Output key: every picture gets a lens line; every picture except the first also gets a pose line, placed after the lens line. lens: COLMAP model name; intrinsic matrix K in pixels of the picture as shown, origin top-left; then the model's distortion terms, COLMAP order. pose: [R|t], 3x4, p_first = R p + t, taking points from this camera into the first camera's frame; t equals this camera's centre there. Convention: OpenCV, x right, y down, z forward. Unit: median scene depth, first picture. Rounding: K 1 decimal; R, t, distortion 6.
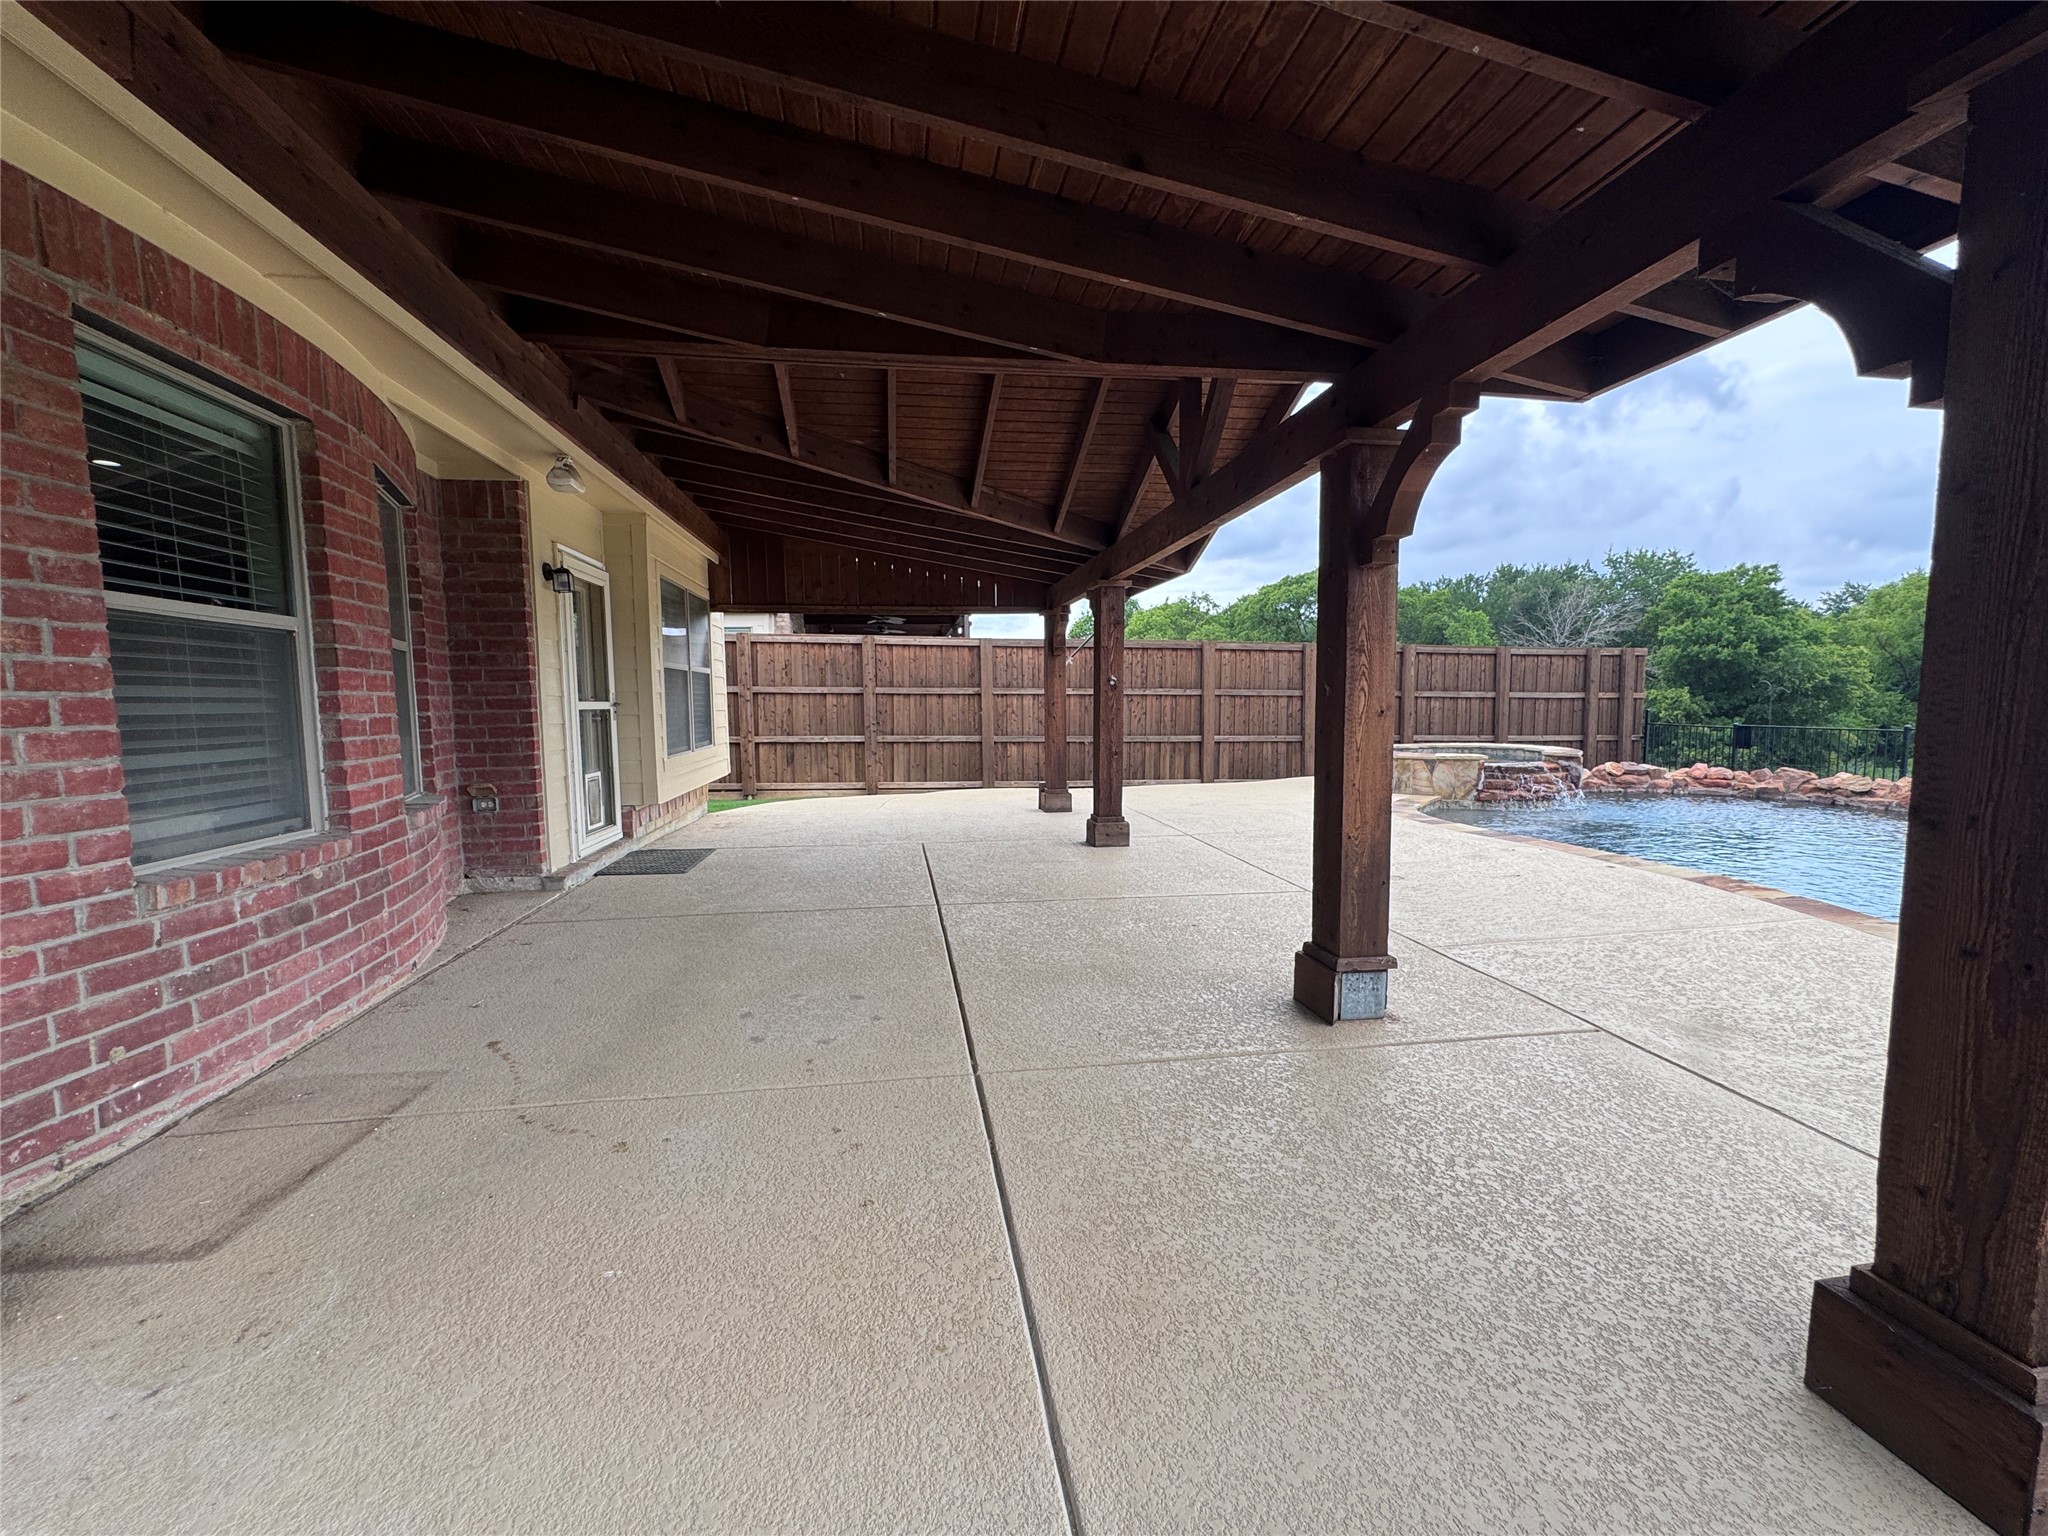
lens RADIAL K [[826.2, 0, 1009.7], [0, 826.2, 753.7], [0, 0, 1]] dist [0.004471, -0.002235]
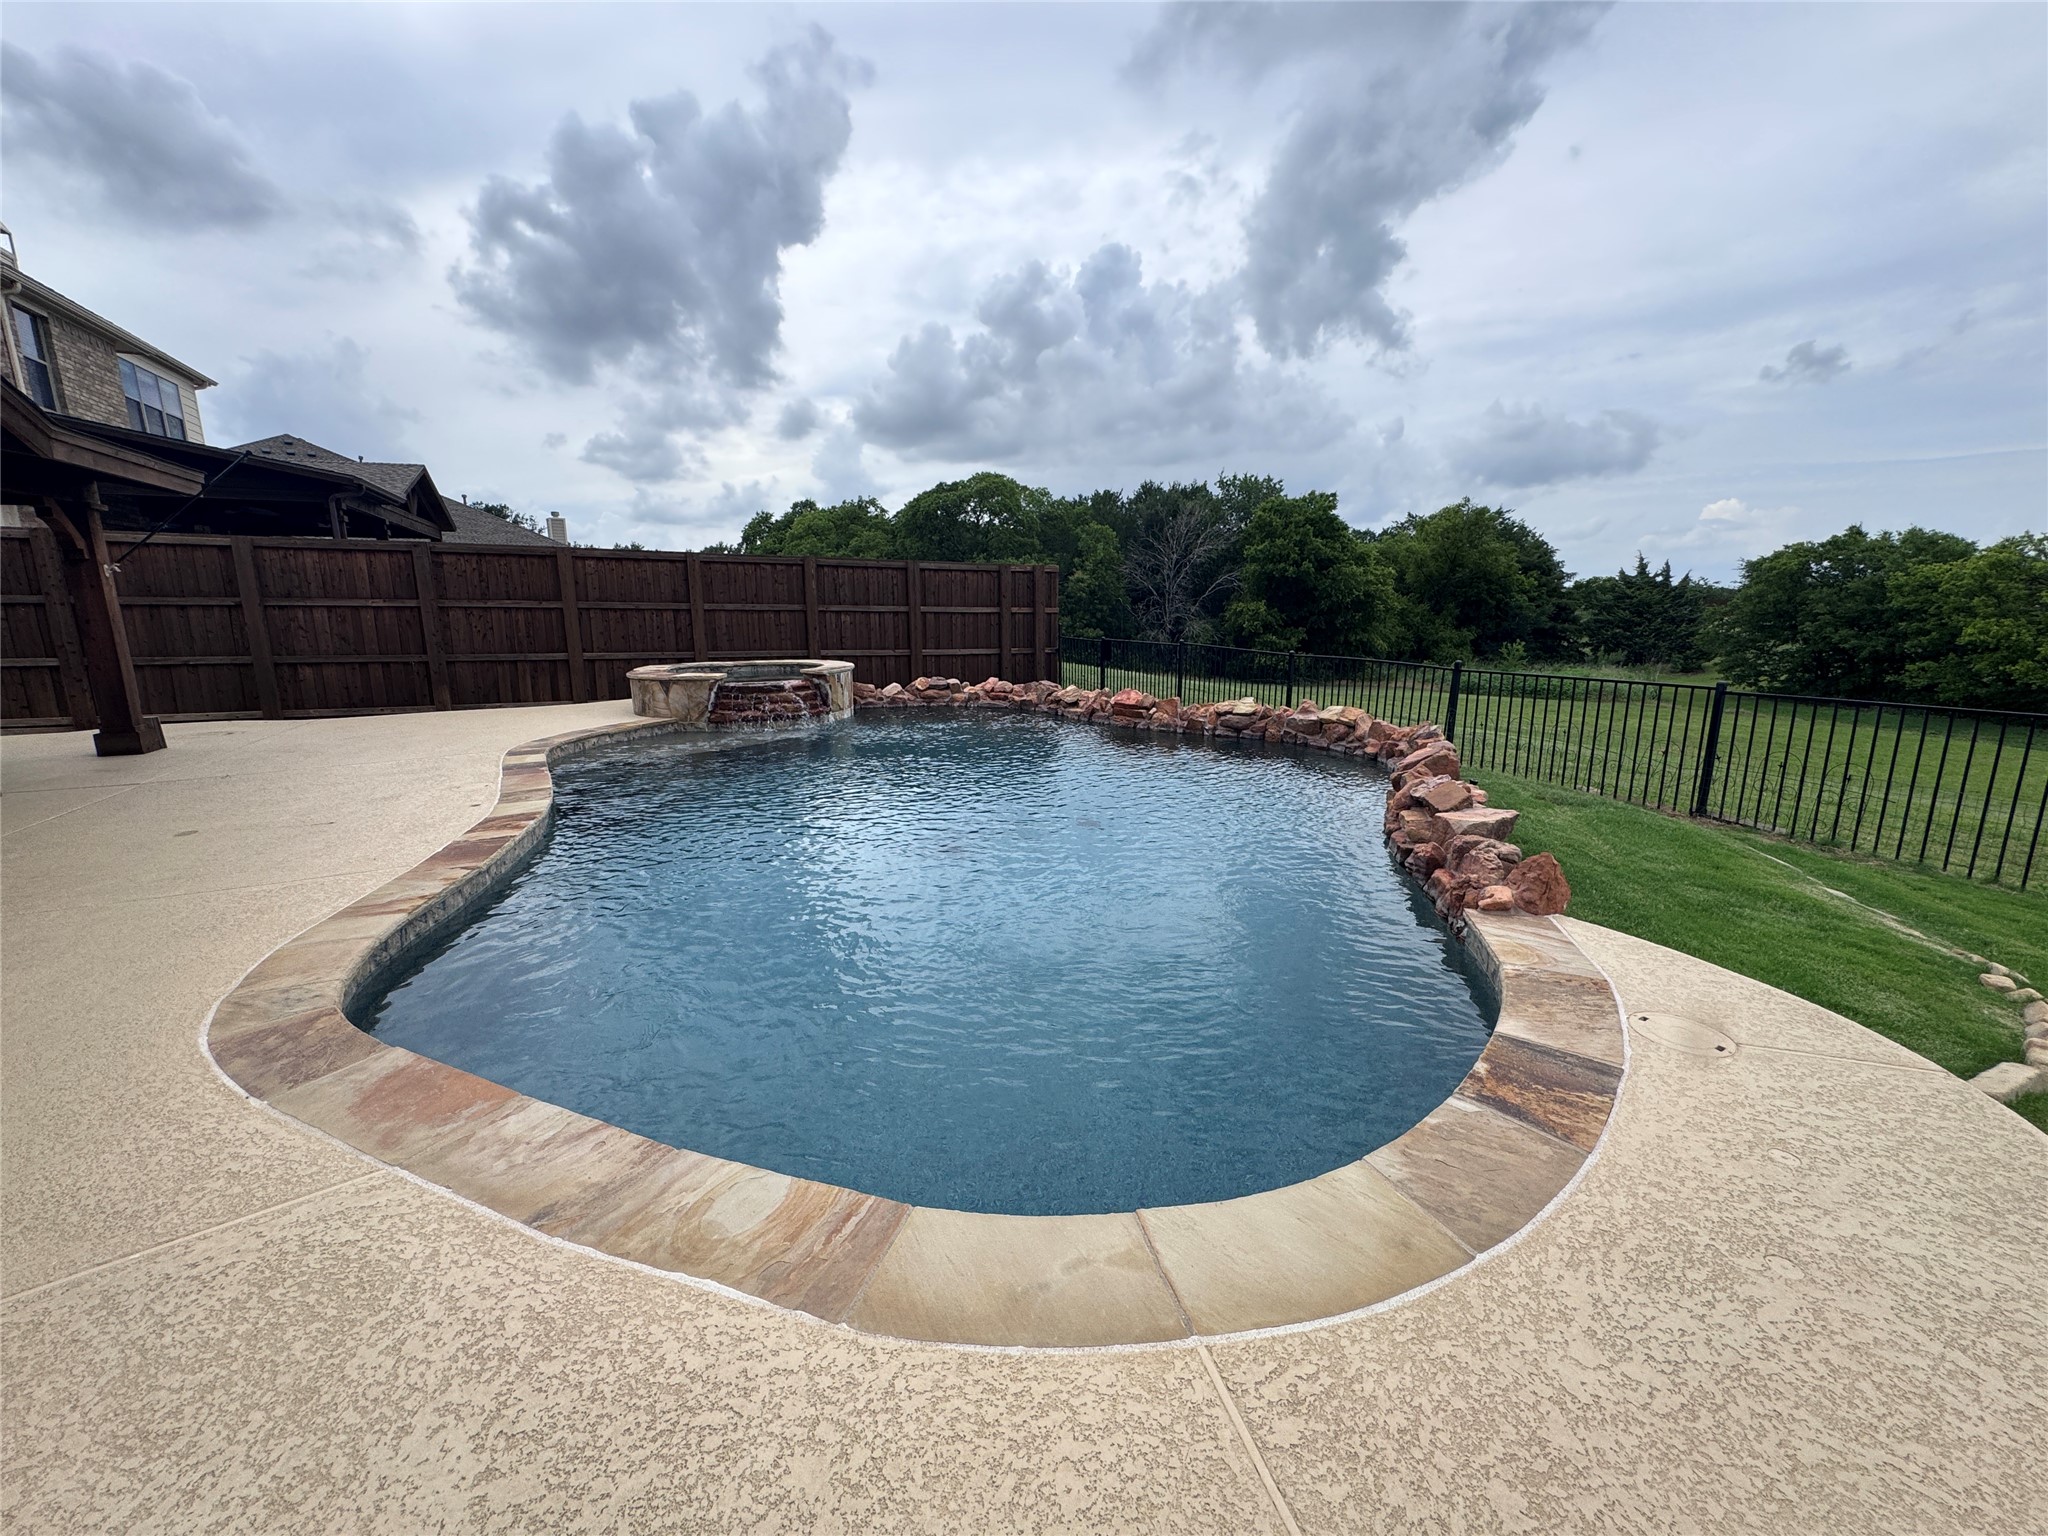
lens RADIAL K [[826.2, 0, 1029.4], [0, 826.2, 770.1], [0, 0, 1]] dist [0.004471, -0.002235]
pose [[0.957252, -0.050108, 0.284881, 0.447115], [0.013005, 0.991341, 0.130669, -0.006592], [-0.288962, -0.121378, 0.949615, -0.031356]]
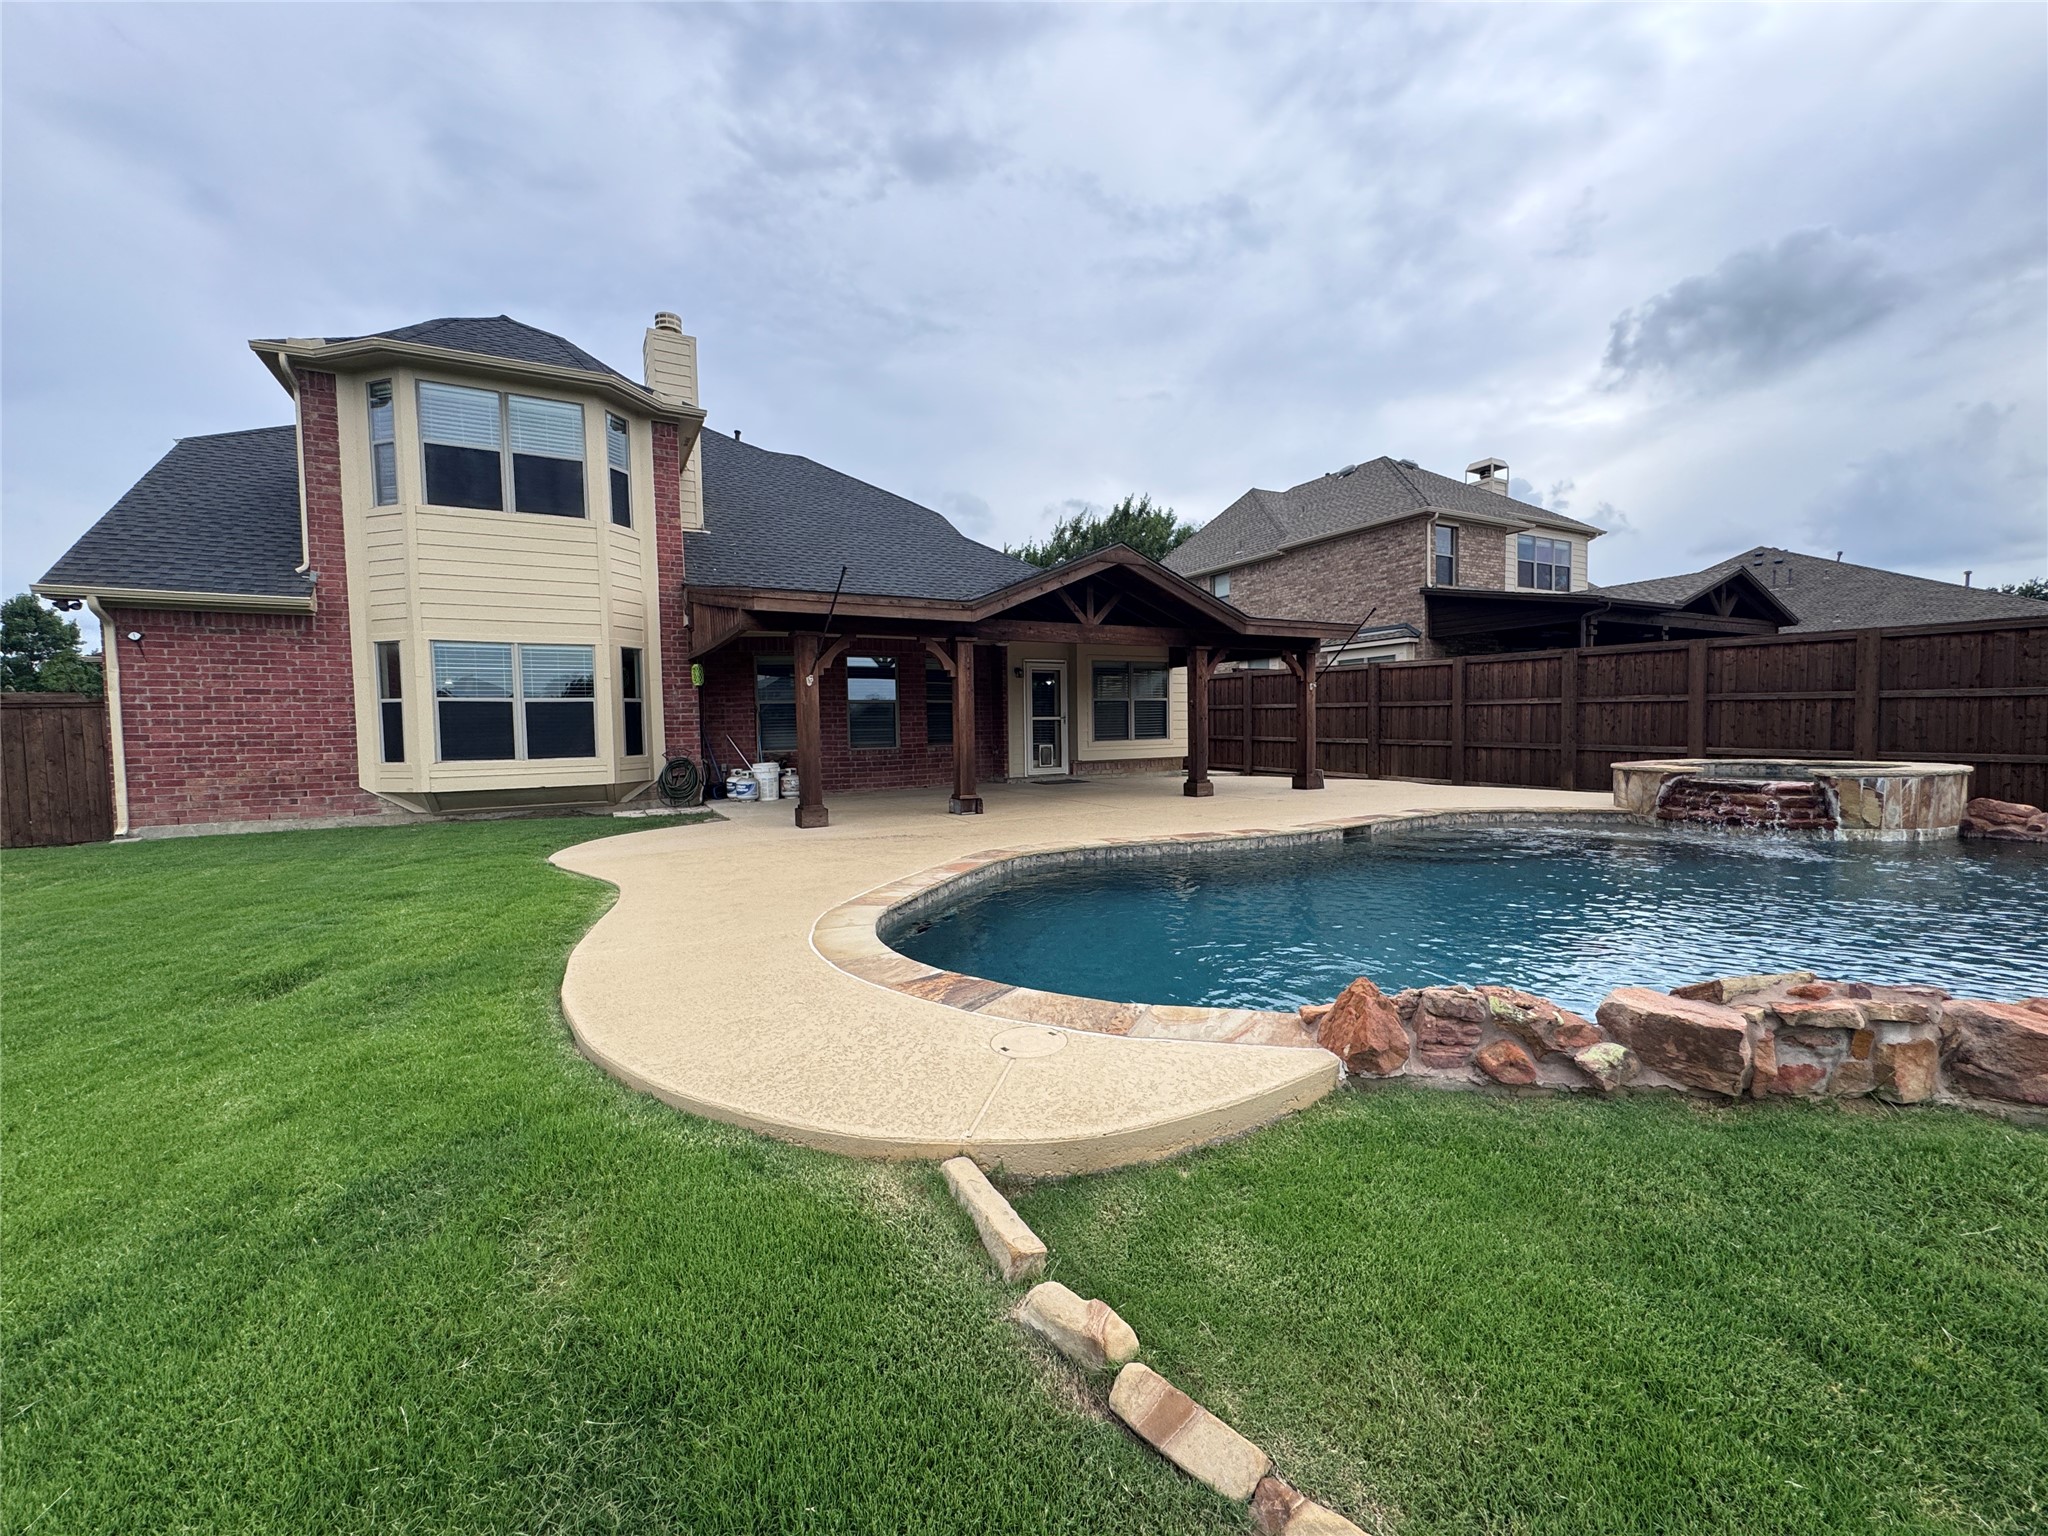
lens RADIAL K [[826.2, 0, 1025.7], [0, 826.2, 798.3], [0, 0, 1]] dist [0.004471, -0.002235]
pose [[0.349664, 0.085511, -0.932965, 0.812598], [-0.045490, 0.996201, 0.074257, -0.000281], [0.935770, 0.016476, 0.352225, 0.015961]]
